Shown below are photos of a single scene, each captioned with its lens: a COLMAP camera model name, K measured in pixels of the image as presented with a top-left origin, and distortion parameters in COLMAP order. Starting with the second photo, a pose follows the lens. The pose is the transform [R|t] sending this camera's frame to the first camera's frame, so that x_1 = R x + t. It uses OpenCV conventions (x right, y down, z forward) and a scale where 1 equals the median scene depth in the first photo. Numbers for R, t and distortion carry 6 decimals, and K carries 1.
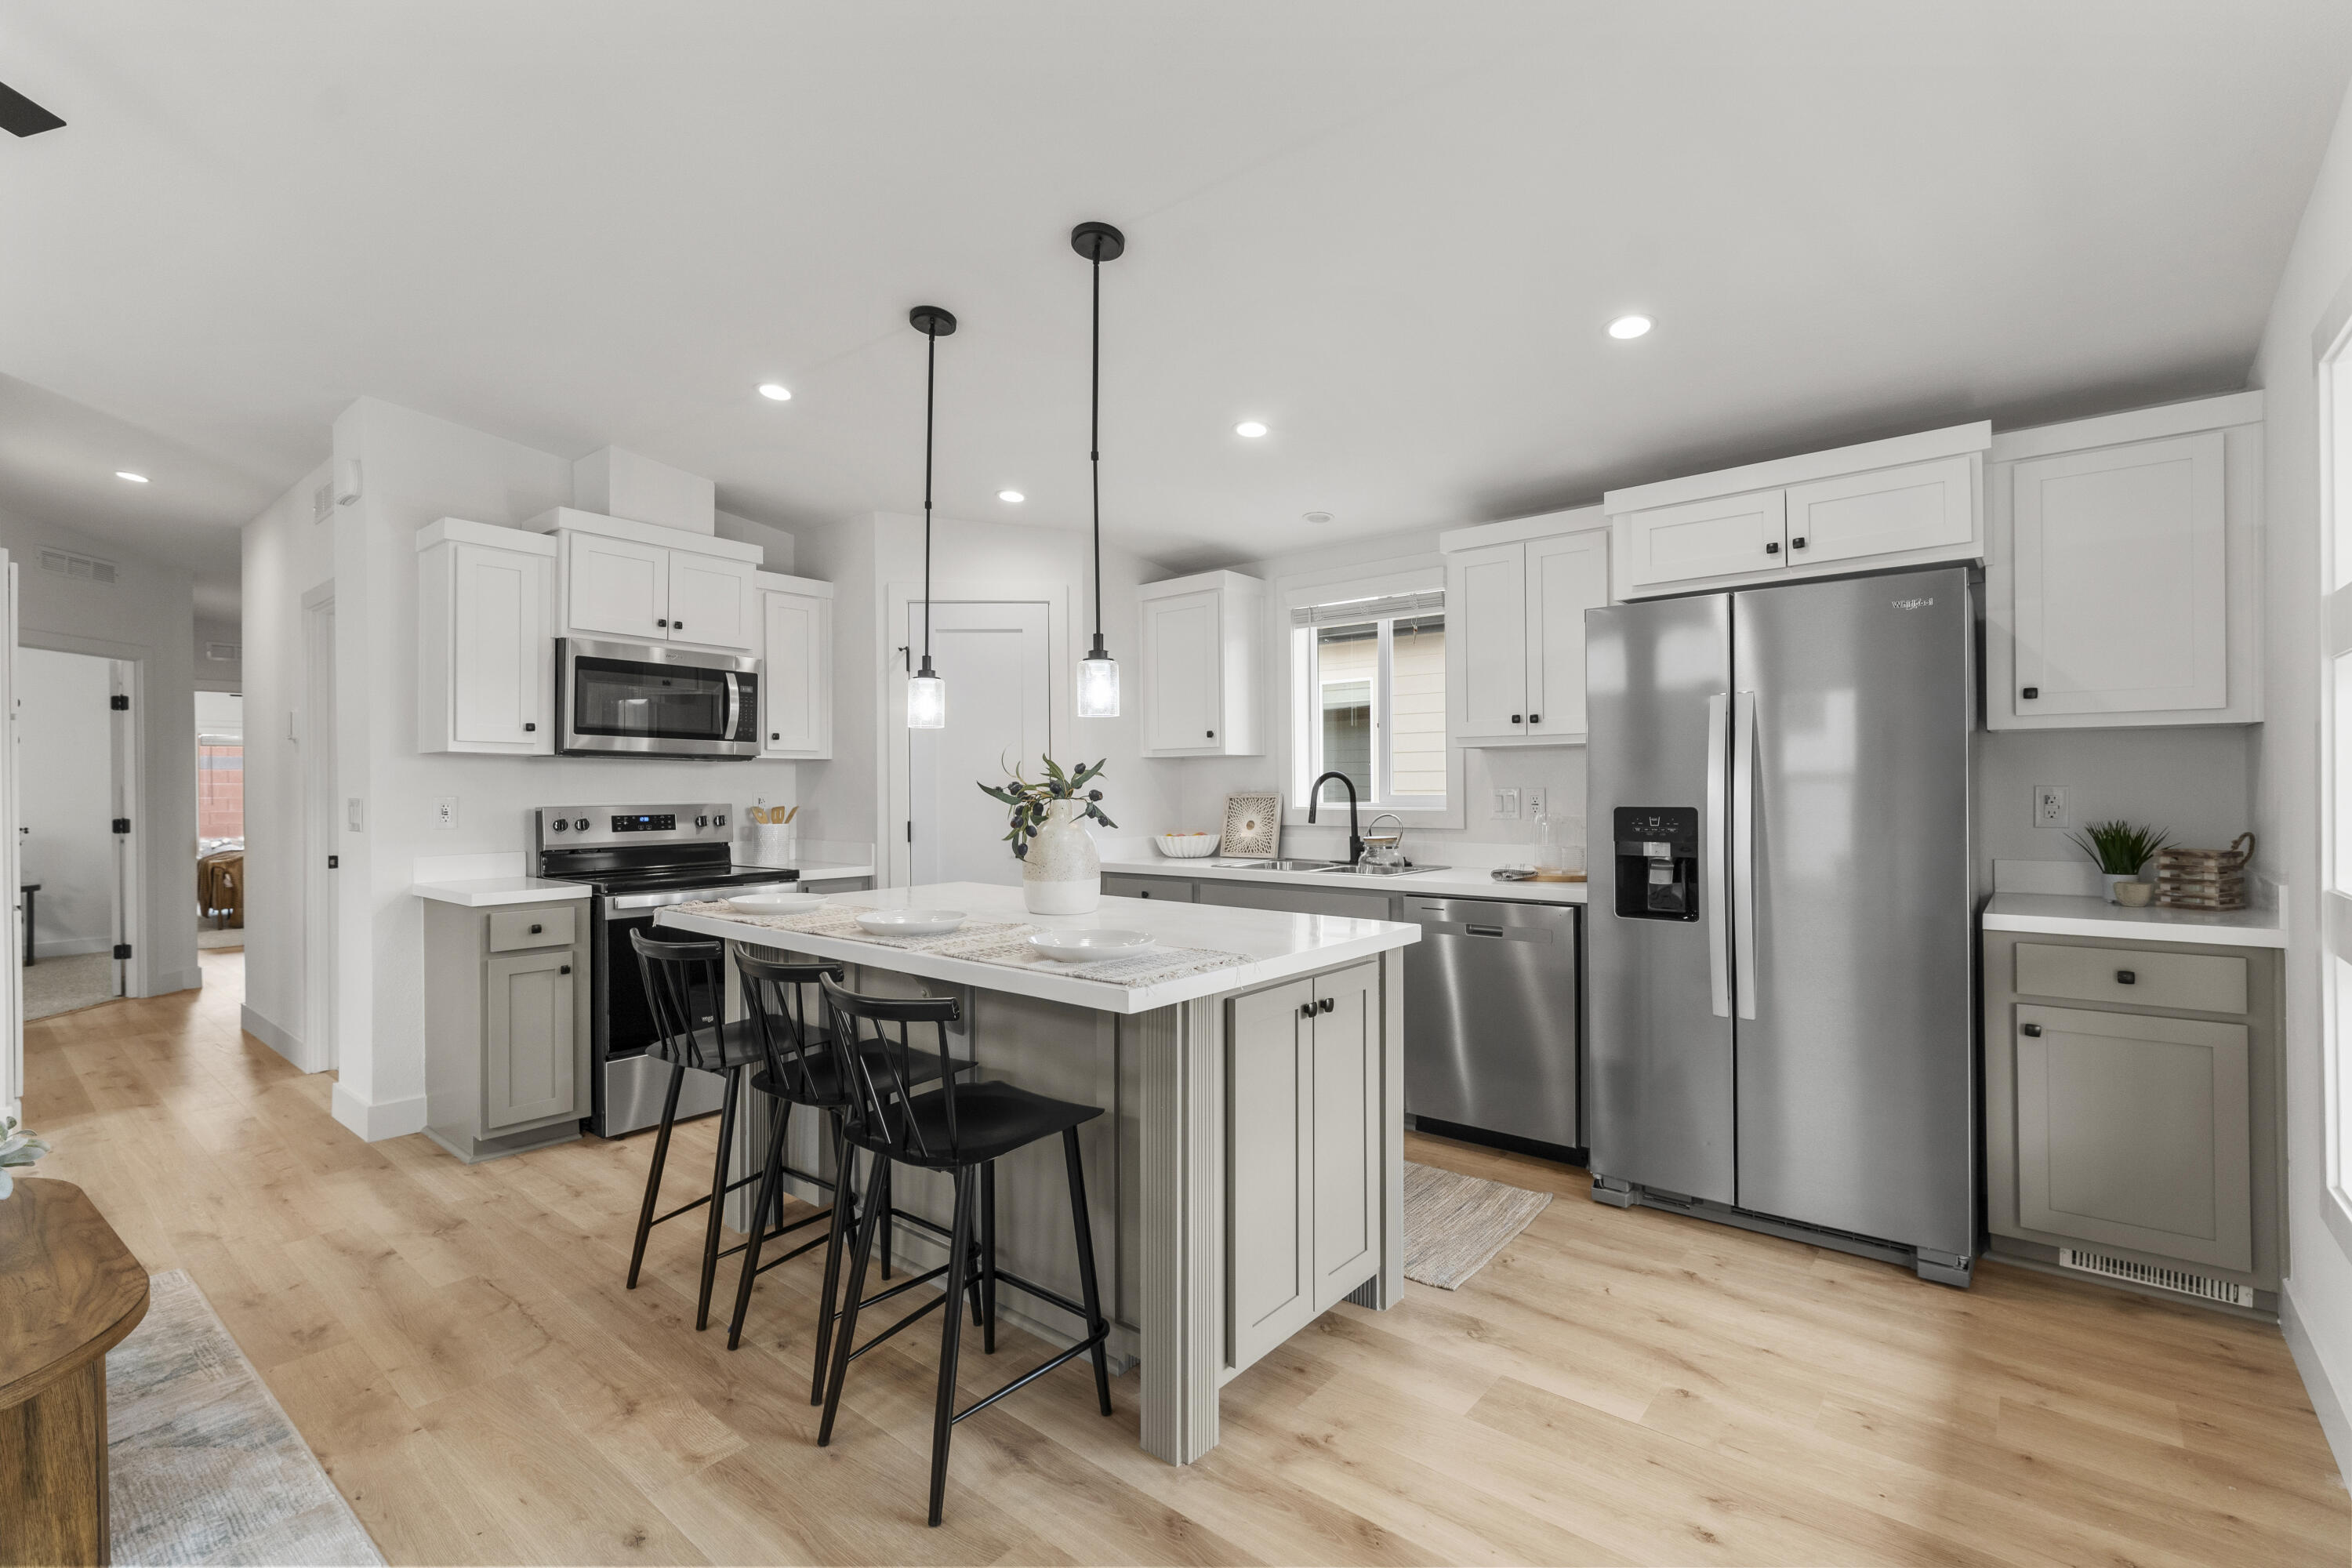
lens RADIAL K [[1044.1, 0, 1170.7], [0, 1044.1, 780.7], [0, 0, 1]] dist [0.001735, -0.000076]
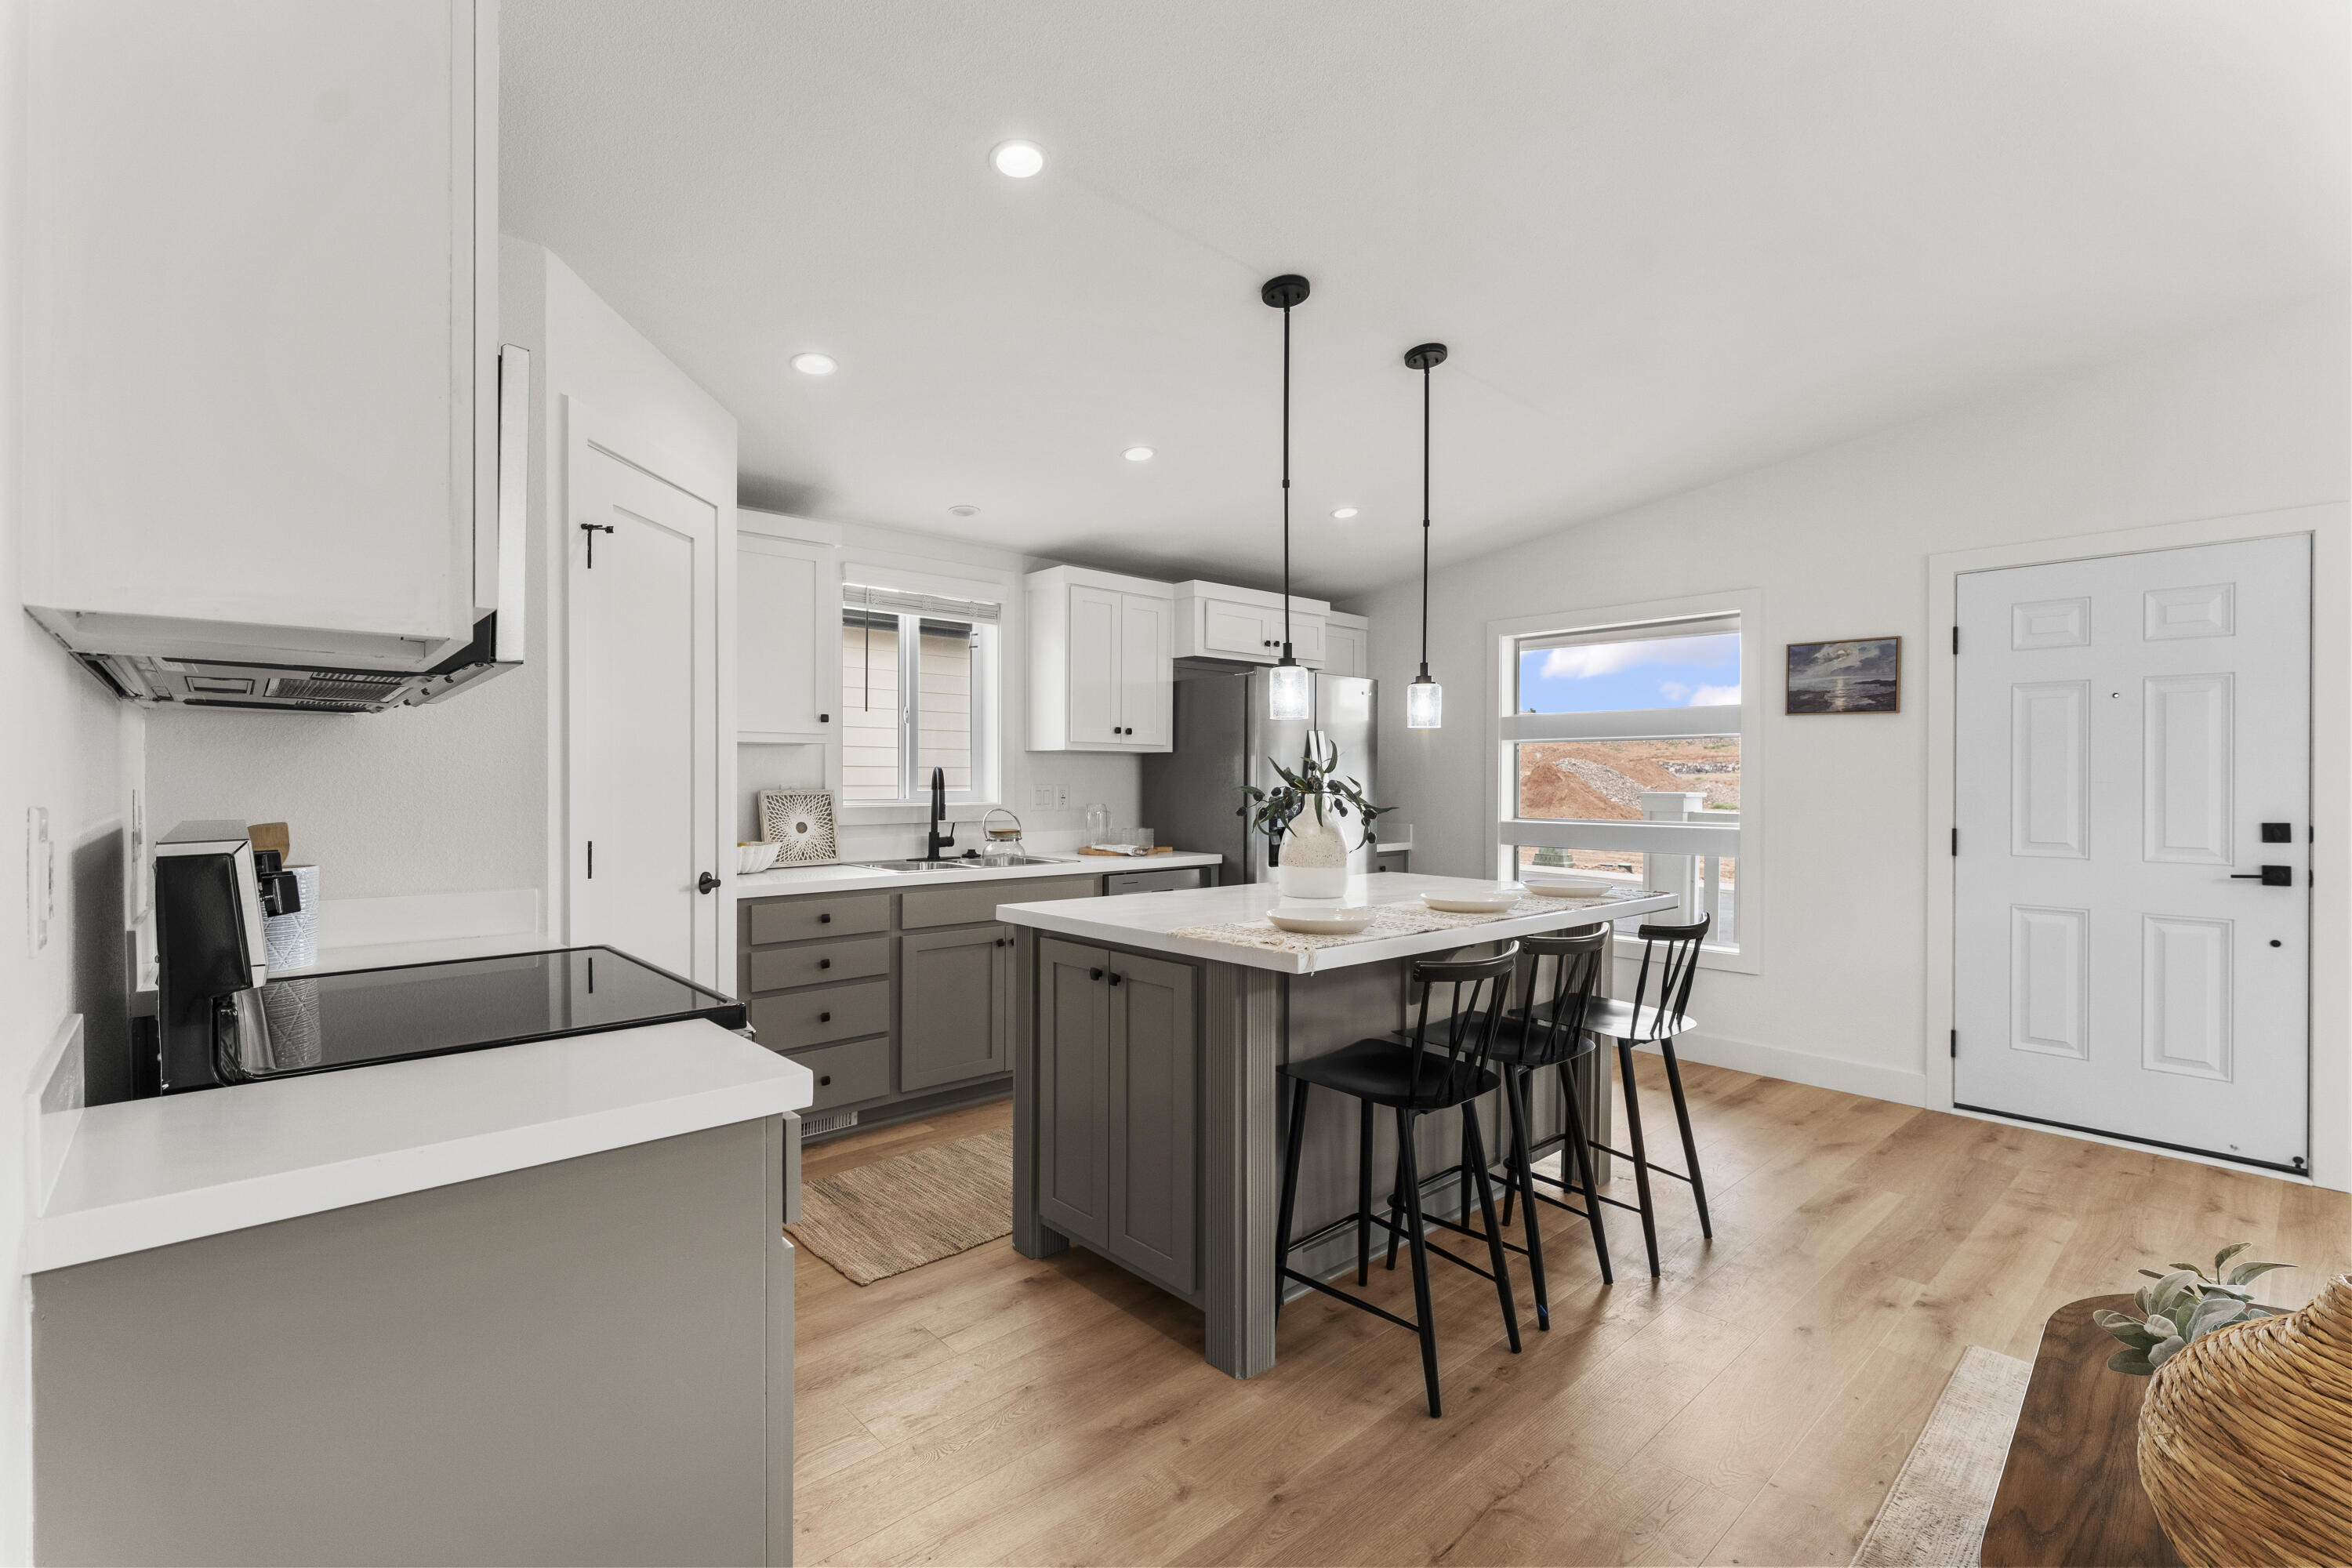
lens RADIAL K [[1044.1, 0, 1170.7], [0, 1044.1, 780.7], [0, 0, 1]] dist [0.001735, -0.000076]
pose [[0.137202, 0.006249, 0.990523, -0.824493], [-0.009152, 0.999945, -0.005040, 0.007389], [-0.990501, -0.008374, 0.137252, 0.679307]]
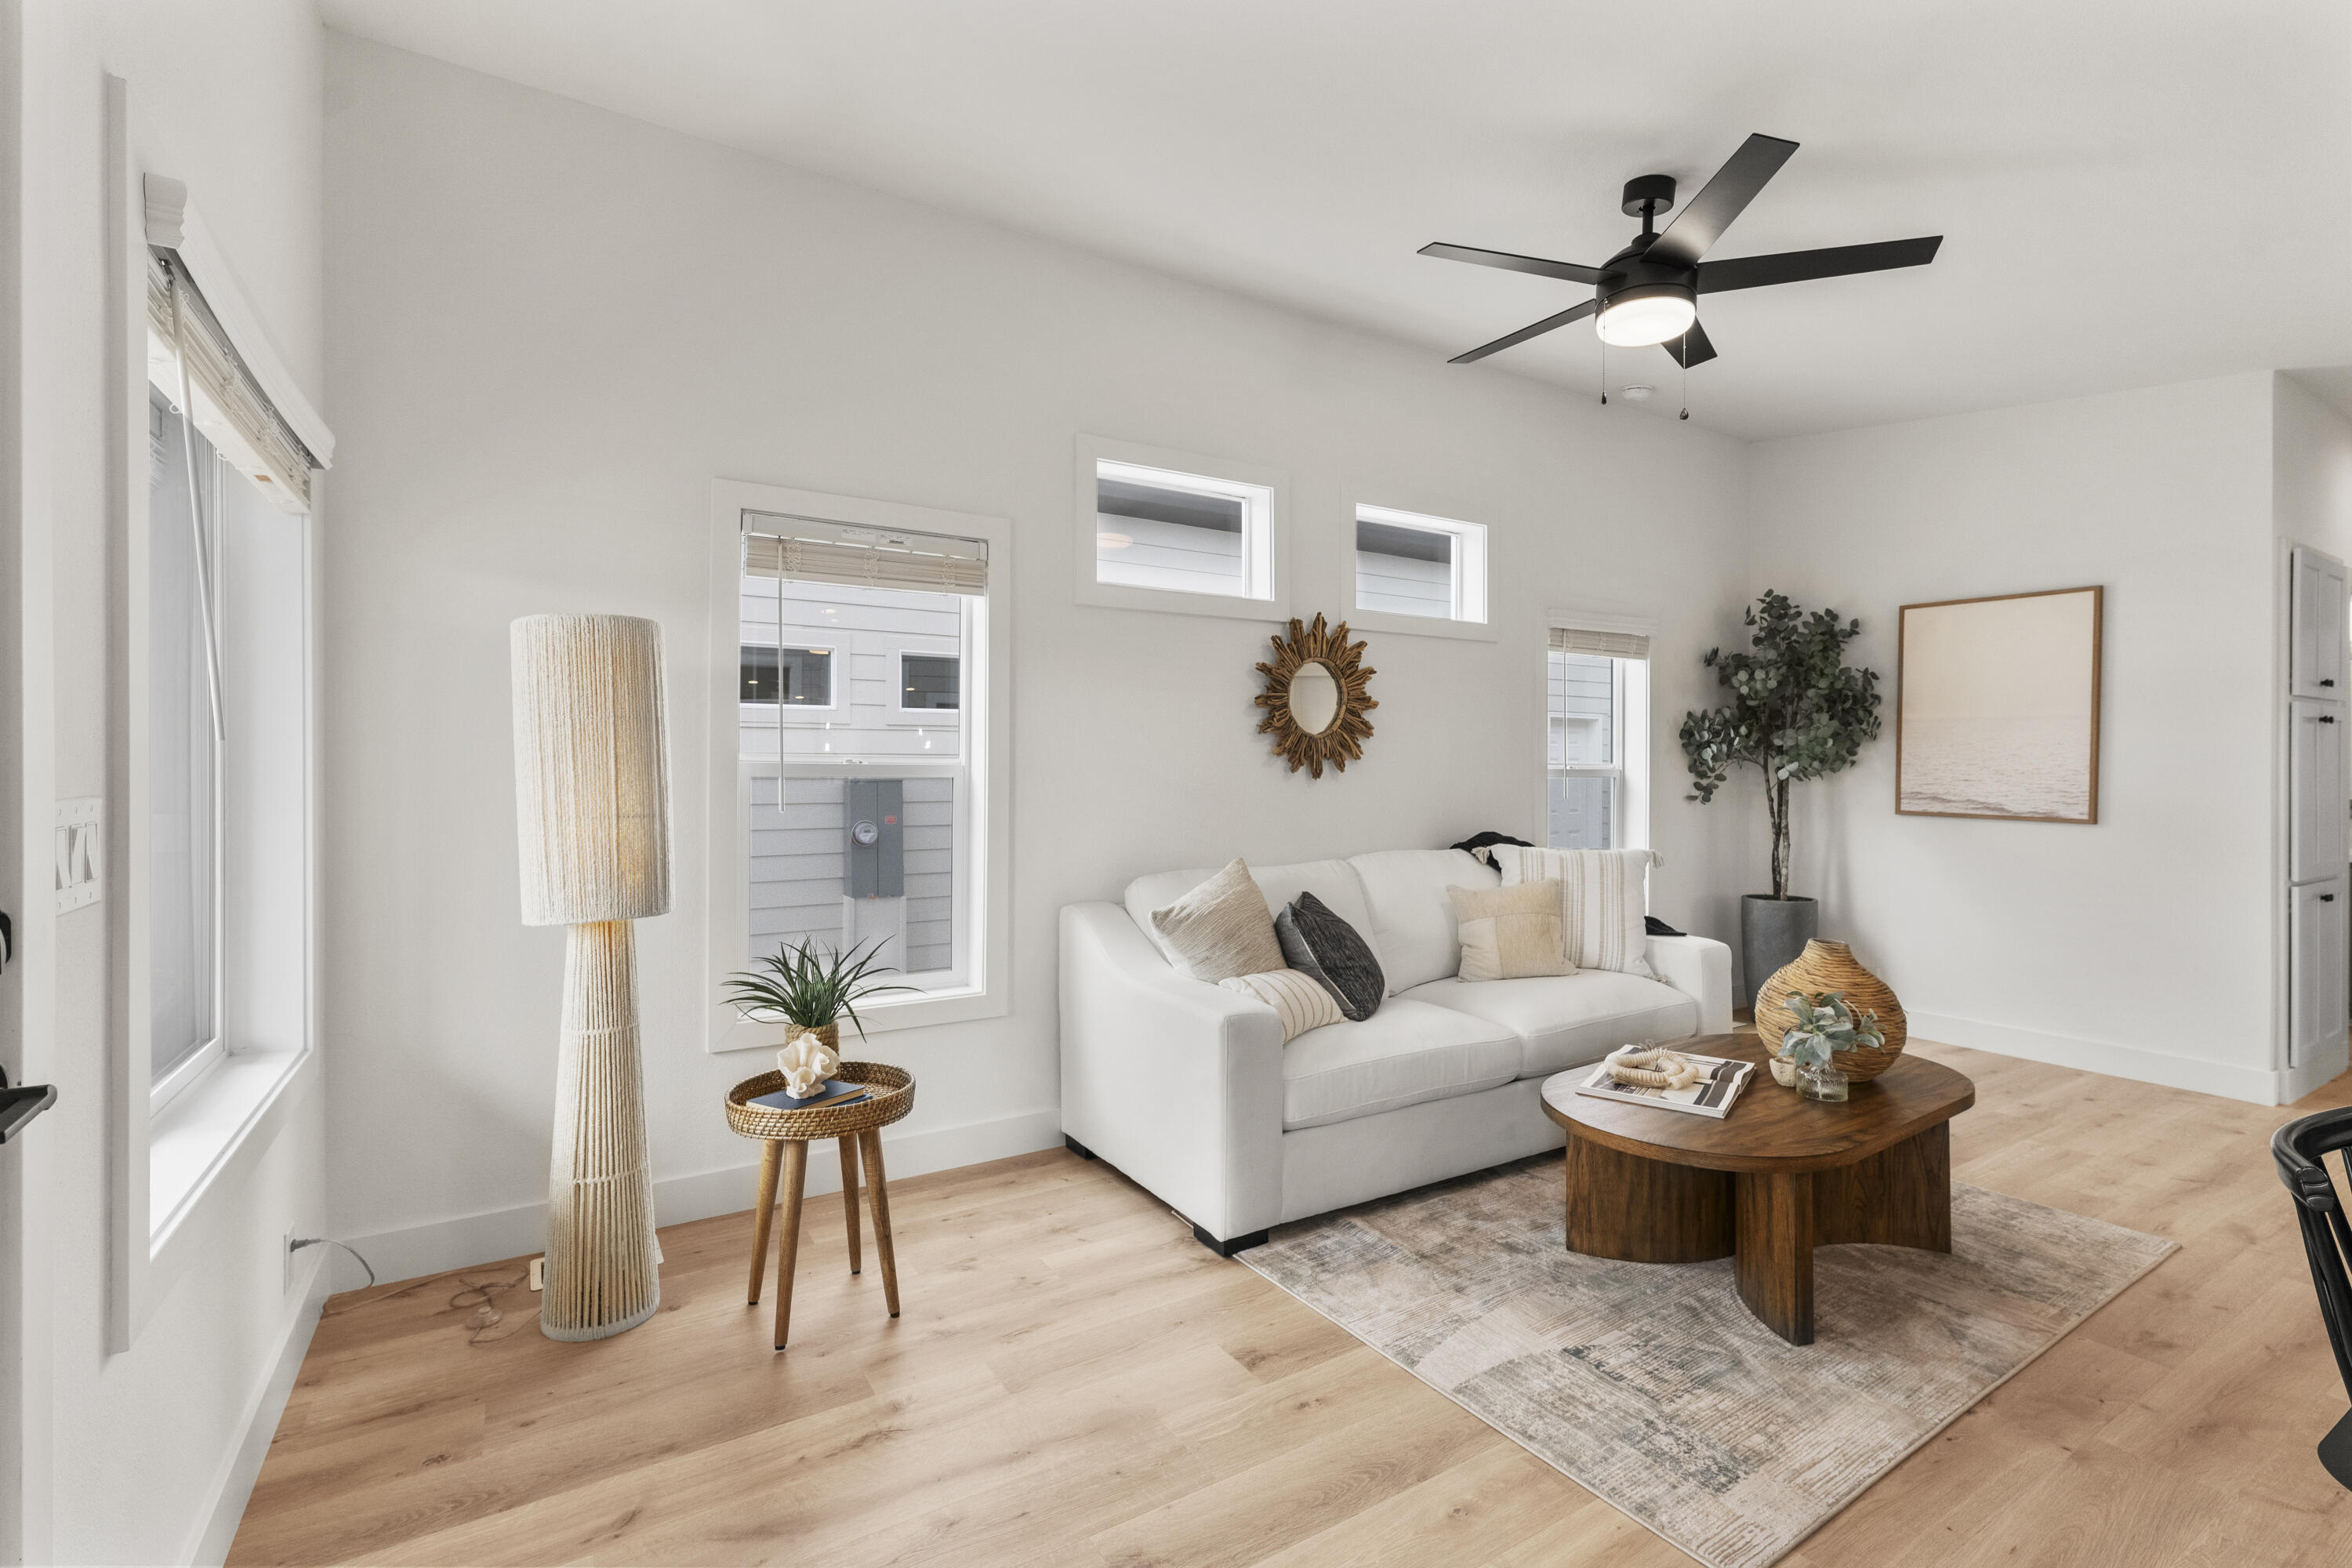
lens RADIAL K [[1044.1, 0, 1170.7], [0, 1044.1, 780.7], [0, 0, 1]] dist [0.001735, -0.000076]
pose [[-0.320240, 0.020375, -0.947117, 0.210086], [0.002382, 0.999783, 0.020703, -0.003981], [0.947333, 0.004374, -0.320219, 0.259432]]
